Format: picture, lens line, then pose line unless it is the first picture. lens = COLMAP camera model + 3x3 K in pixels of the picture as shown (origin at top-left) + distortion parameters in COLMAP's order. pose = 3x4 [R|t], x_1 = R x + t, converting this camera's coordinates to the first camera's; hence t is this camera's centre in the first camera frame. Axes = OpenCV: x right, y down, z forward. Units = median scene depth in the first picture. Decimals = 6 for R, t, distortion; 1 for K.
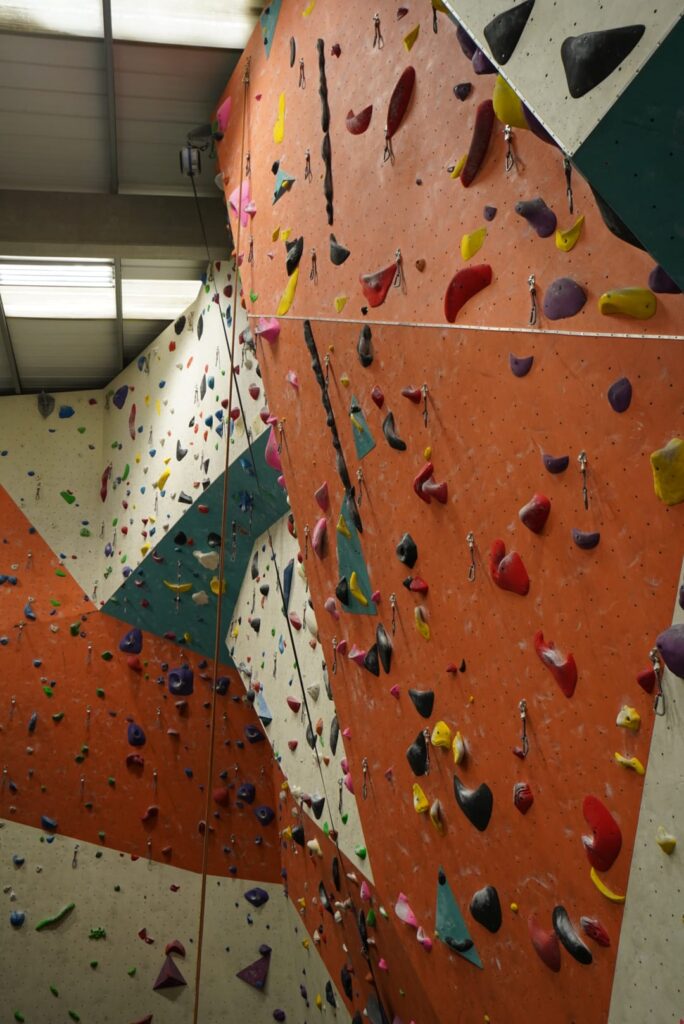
lens RADIAL K [[964.9, 0, 342.0], [0, 964.9, 512.0], [0, 0, 1]] dist [0.061884, 0.017698]
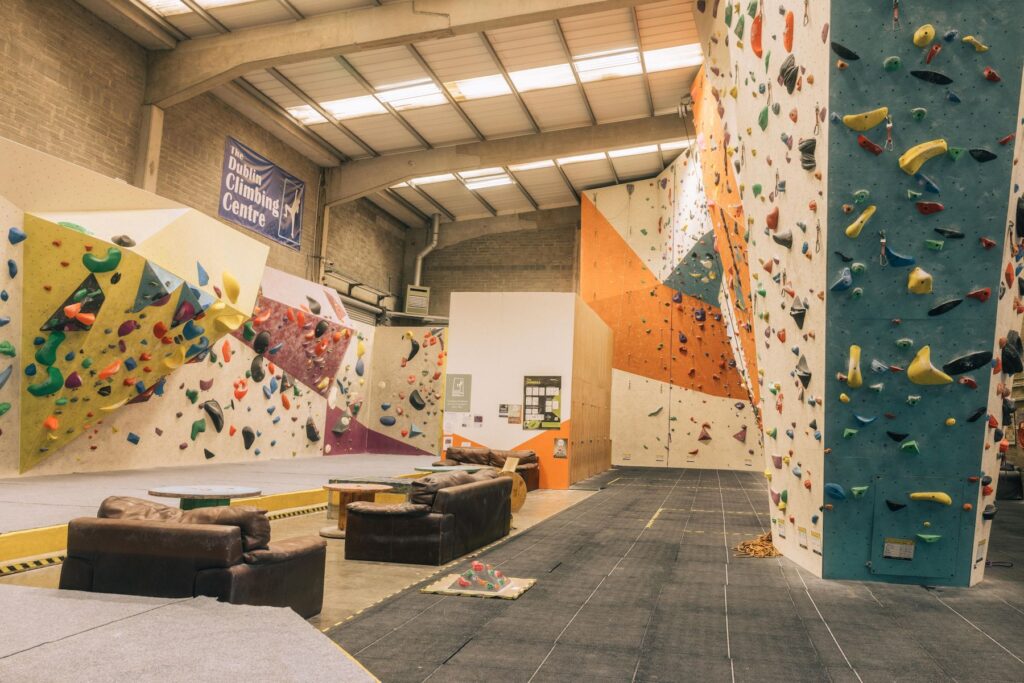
lens RADIAL K [[724.4, 0, 588.8], [0, 724.4, 342.8], [0, 0, 1]] dist [-0.011366, 0.003355]
pose [[0.934194, -0.011097, -0.356594, 0.194497], [0.107891, 0.961503, 0.252728, -0.221269], [0.340061, -0.274570, 0.899427, -0.624382]]
